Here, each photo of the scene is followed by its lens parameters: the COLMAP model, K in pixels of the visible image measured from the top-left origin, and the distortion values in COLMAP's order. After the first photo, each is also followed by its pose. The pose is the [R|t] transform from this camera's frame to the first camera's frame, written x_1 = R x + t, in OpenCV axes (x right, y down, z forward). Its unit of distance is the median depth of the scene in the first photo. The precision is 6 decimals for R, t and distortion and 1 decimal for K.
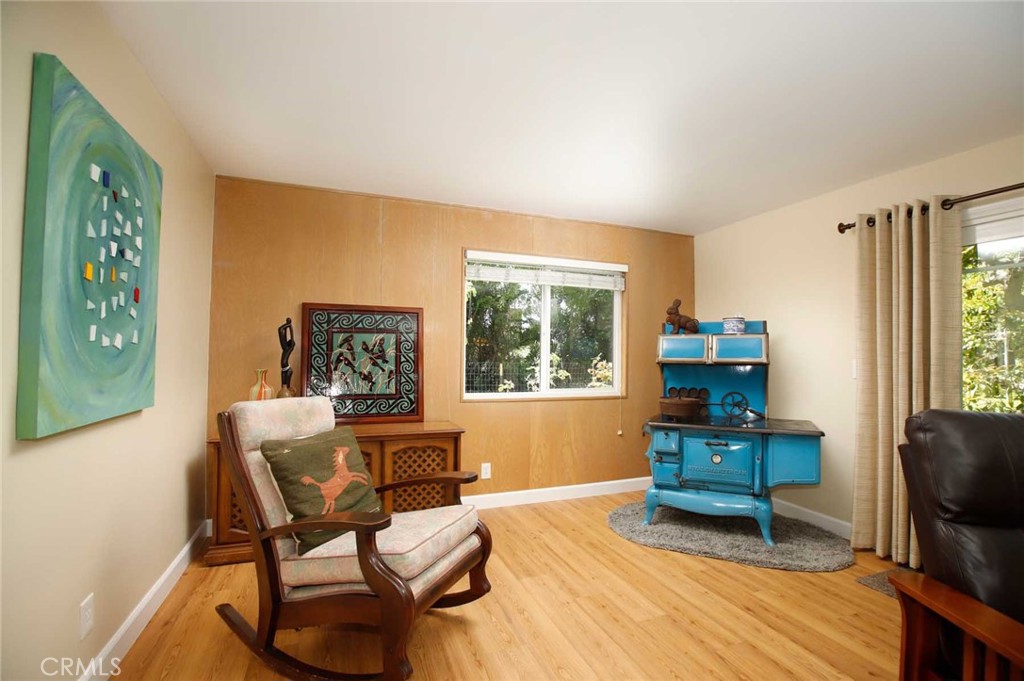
lens RADIAL K [[477.5, 0, 512.0], [0, 477.5, 340.5], [0, 0, 1]] dist [-0.002541, -0.000138]
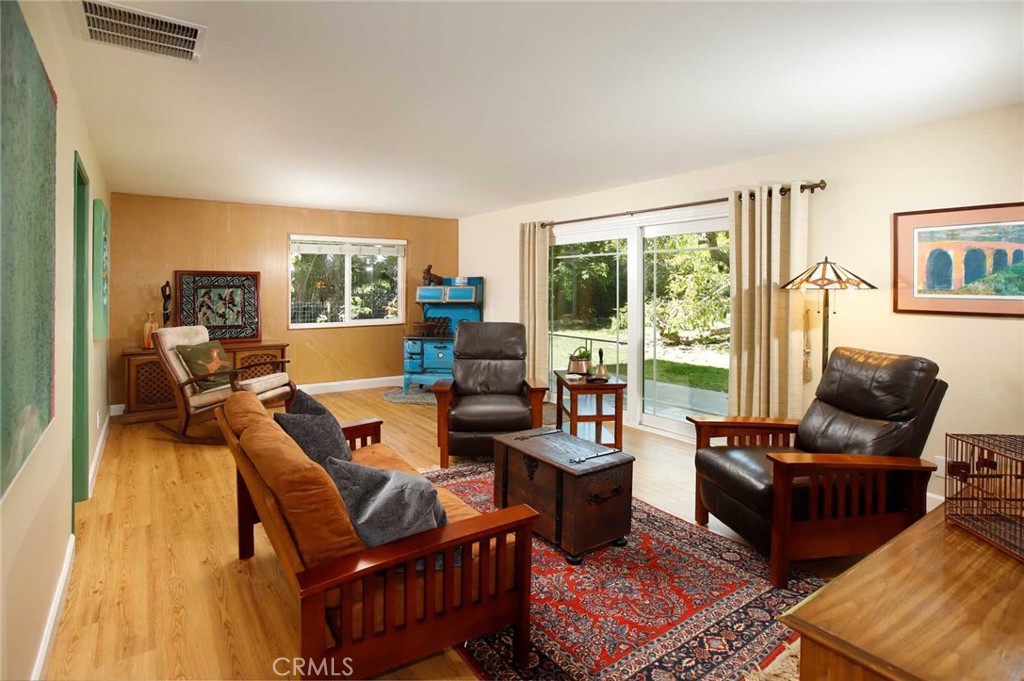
lens RADIAL K [[448.5, 0, 513.6], [0, 448.5, 290.8], [0, 0, 1]] dist [0.001929, 0.000269]
pose [[0.949136, -0.007606, 0.314773, 0.149977], [-0.003057, 0.999438, 0.033367, -0.057489], [-0.314850, -0.032632, 0.948580, -0.715282]]
